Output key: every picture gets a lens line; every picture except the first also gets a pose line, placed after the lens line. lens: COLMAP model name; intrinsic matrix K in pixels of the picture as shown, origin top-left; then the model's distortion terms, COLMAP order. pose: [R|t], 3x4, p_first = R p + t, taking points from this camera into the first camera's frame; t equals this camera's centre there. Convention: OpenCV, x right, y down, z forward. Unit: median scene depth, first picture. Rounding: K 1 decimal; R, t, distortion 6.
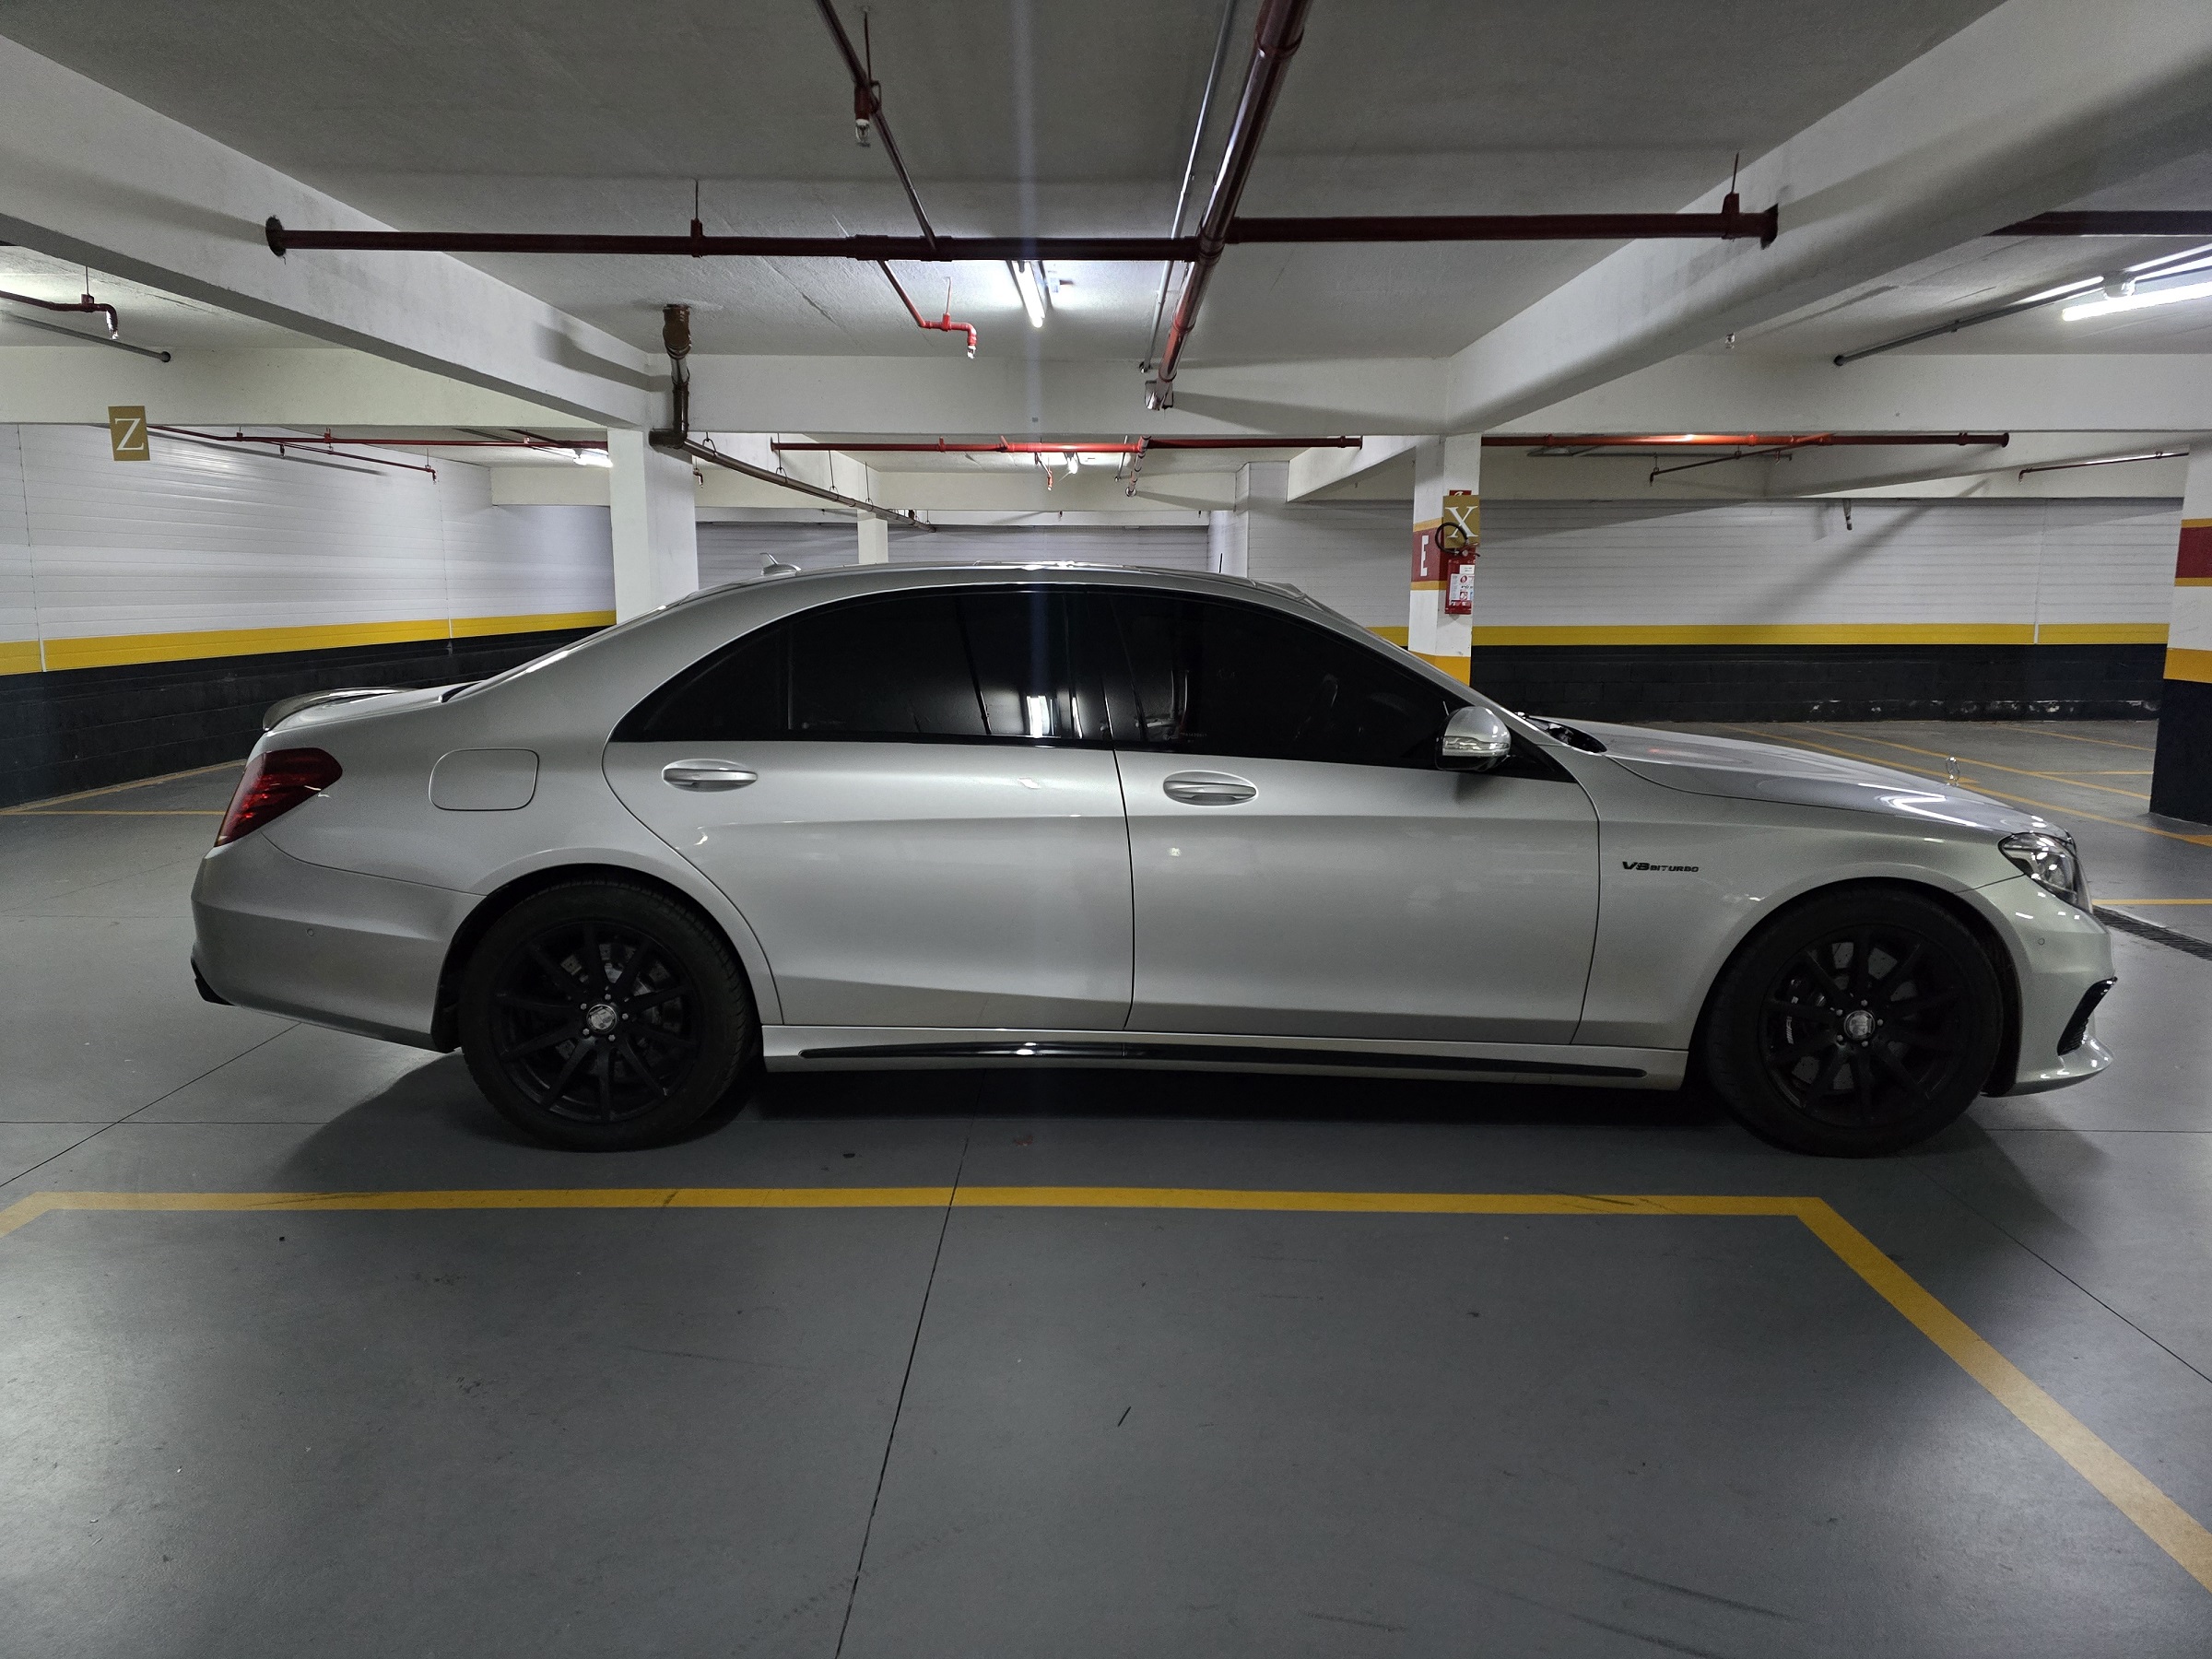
lens RADIAL K [[1495.3, 0, 1111.2], [0, 1495.3, 827.8], [0, 0, 1]] dist [0.037058, -0.003536]
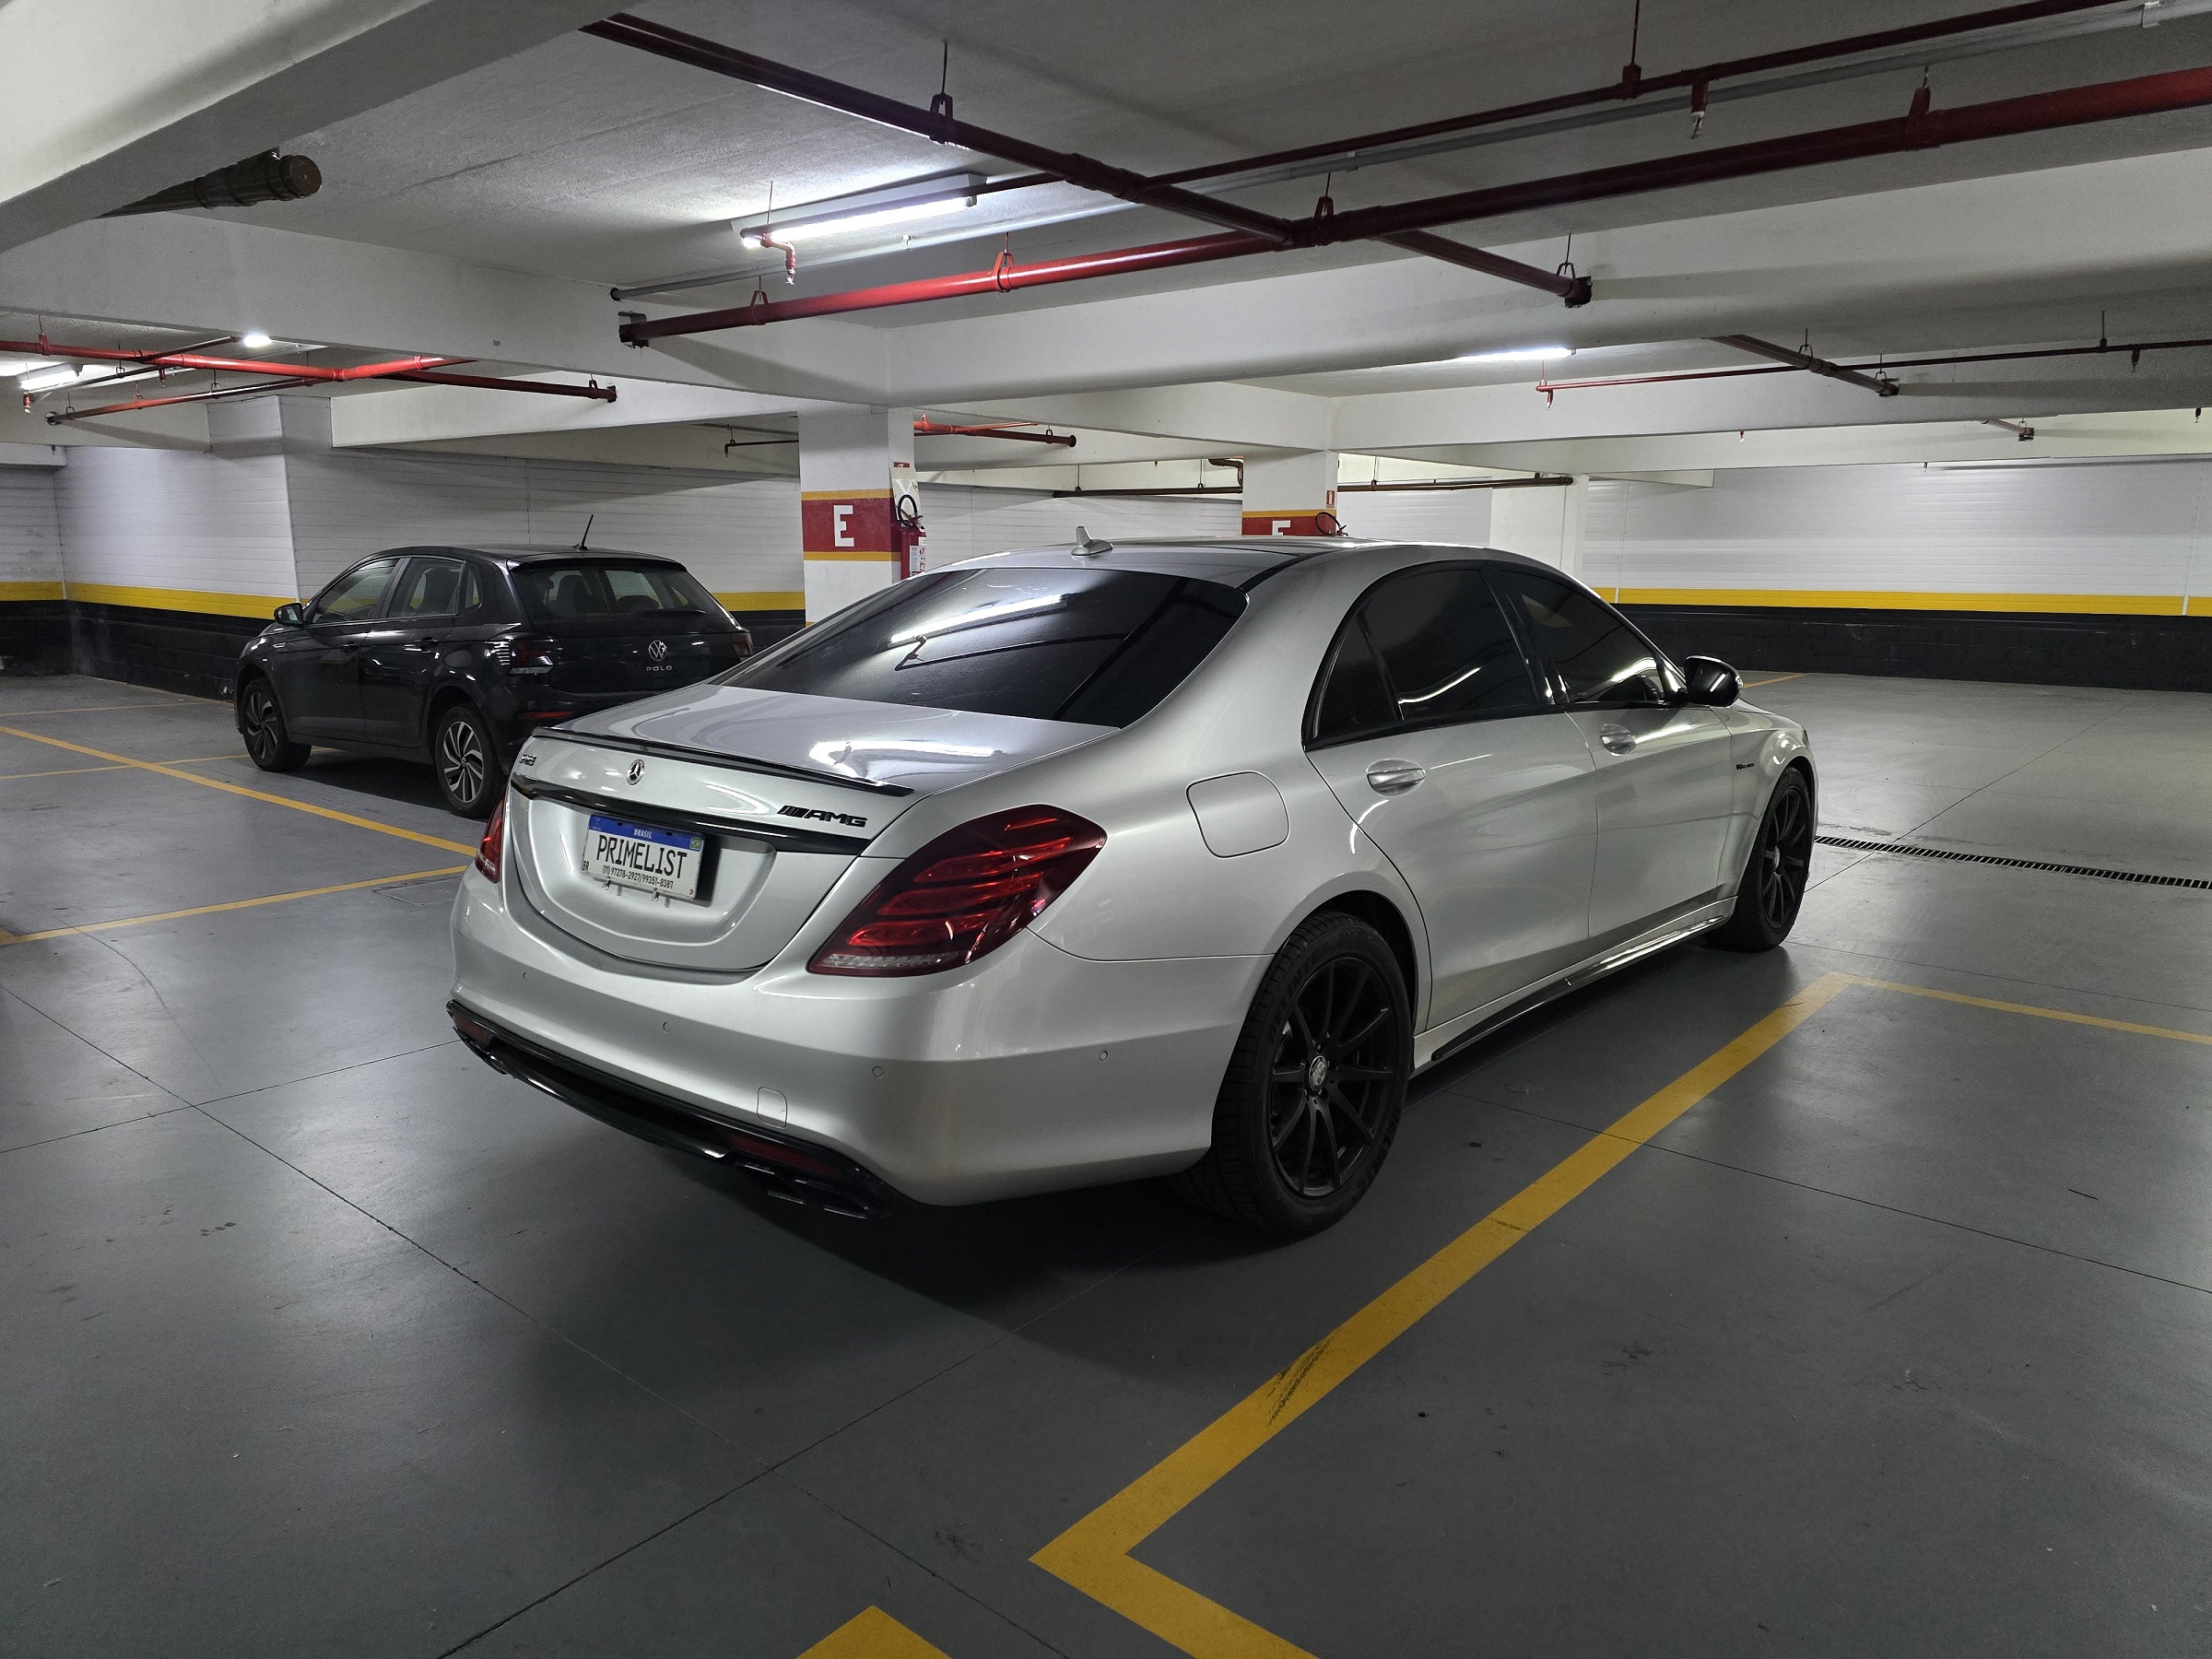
lens RADIAL K [[1495.3, 0, 1107.7], [0, 1495.3, 834.6], [0, 0, 1]] dist [0.037058, -0.003536]
pose [[0.645945, -0.136437, 0.751093, -0.360640], [0.116101, 0.990011, 0.079989, -0.031221], [-0.754504, 0.035534, 0.655333, 0.182598]]
